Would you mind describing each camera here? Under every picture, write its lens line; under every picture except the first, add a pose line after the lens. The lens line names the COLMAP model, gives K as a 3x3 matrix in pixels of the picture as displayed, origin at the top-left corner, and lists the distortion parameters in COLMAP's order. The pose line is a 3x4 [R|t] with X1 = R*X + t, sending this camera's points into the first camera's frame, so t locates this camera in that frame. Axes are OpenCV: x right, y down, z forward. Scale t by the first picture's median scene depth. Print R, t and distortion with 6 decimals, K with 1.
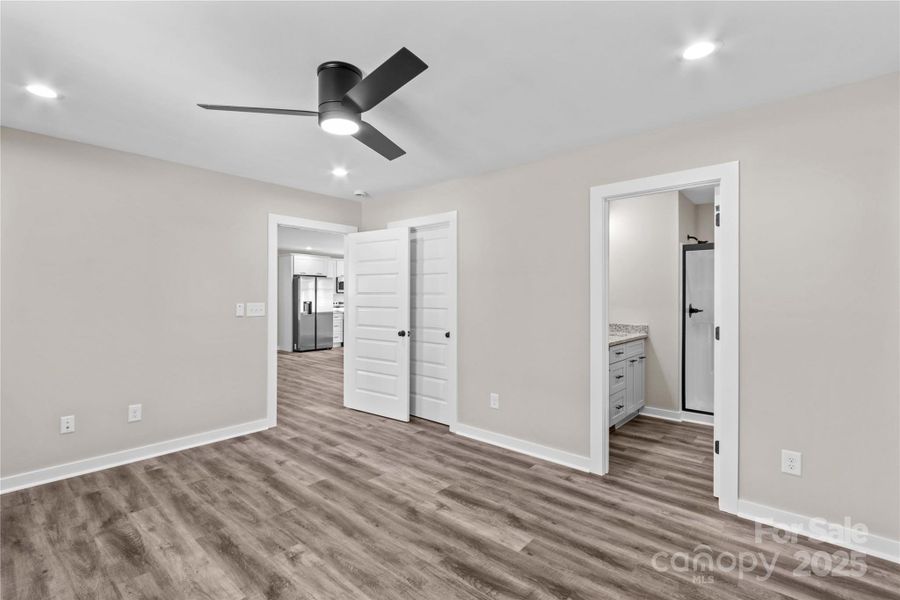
lens RADIAL K [[413.1, 0, 448.2], [0, 413.1, 294.0], [0, 0, 1]] dist [0.000345, -0.000275]
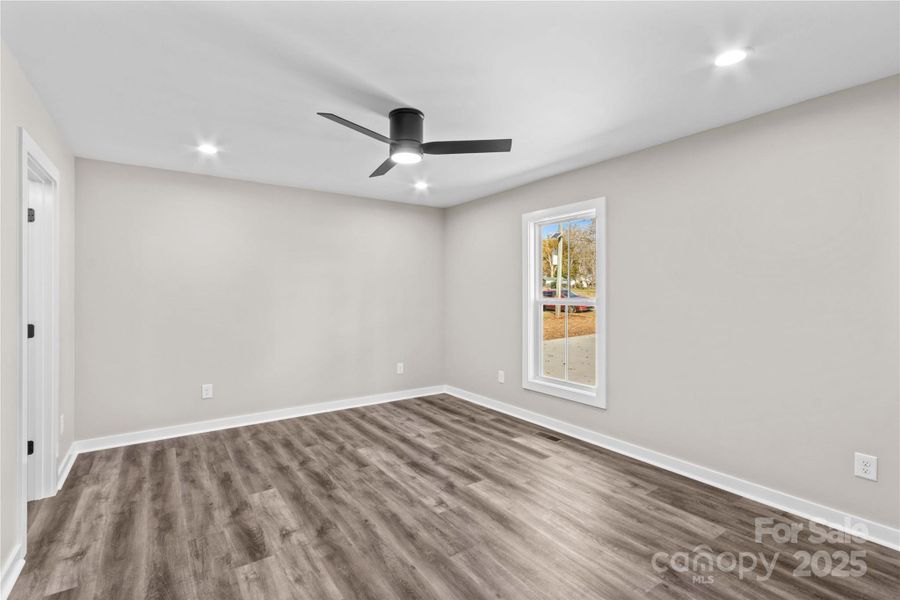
lens RADIAL K [[413.1, 0, 448.2], [0, 413.1, 294.0], [0, 0, 1]] dist [0.000345, -0.000275]
pose [[-0.971369, -0.004306, 0.237535, -0.590525], [-0.004755, 0.999988, -0.001318, 0.010020], [-0.237526, -0.002410, -0.971378, 1.893989]]
